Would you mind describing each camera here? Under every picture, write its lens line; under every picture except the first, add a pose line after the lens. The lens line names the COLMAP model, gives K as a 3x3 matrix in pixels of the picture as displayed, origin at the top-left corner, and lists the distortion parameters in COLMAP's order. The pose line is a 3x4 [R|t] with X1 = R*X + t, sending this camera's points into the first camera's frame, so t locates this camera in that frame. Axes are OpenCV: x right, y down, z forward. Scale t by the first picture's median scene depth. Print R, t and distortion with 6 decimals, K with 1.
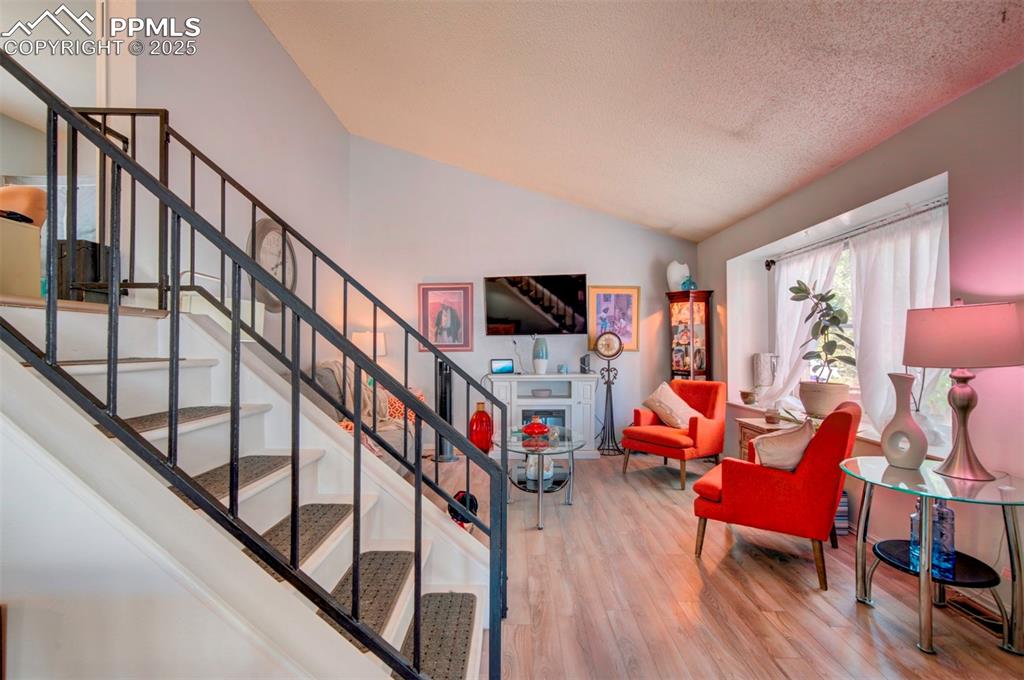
lens RADIAL K [[473.9, 0, 514.5], [0, 473.9, 339.9], [0, 0, 1]] dist [-0.002589, 0.000013]
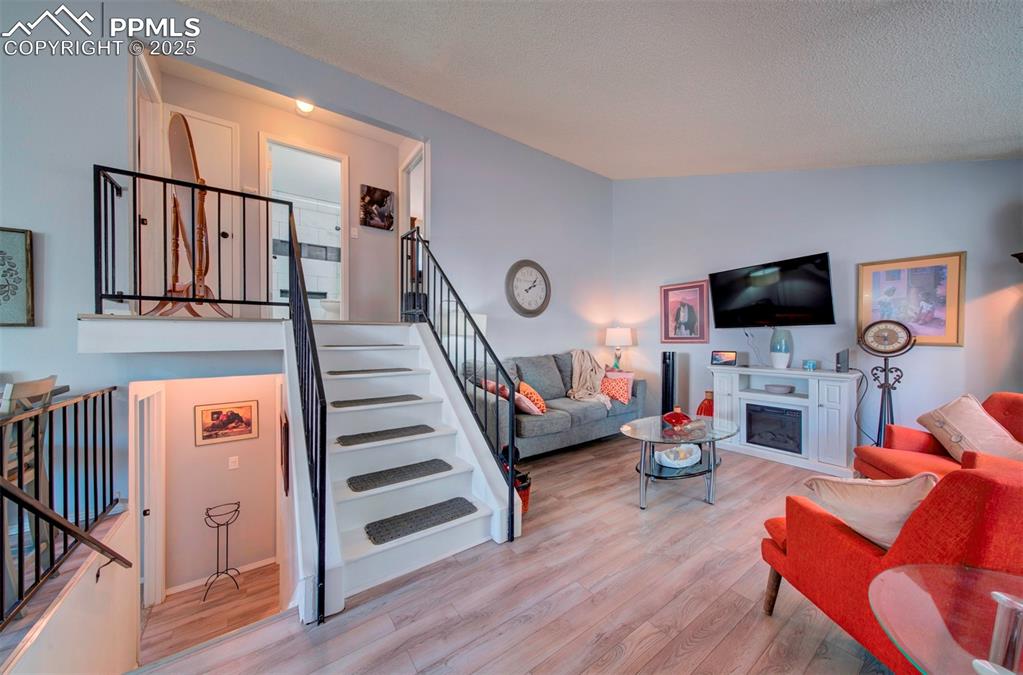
lens RADIAL K [[351.3, 0, 512.3], [0, 351.3, 342.9], [0, 0, 1]] dist [0.000631, 0.000021]
pose [[0.572290, 0.012147, -0.819961, 0.318155], [0.007477, 0.999771, 0.020029, 0.003900], [0.820017, -0.017593, 0.572068, 0.183405]]
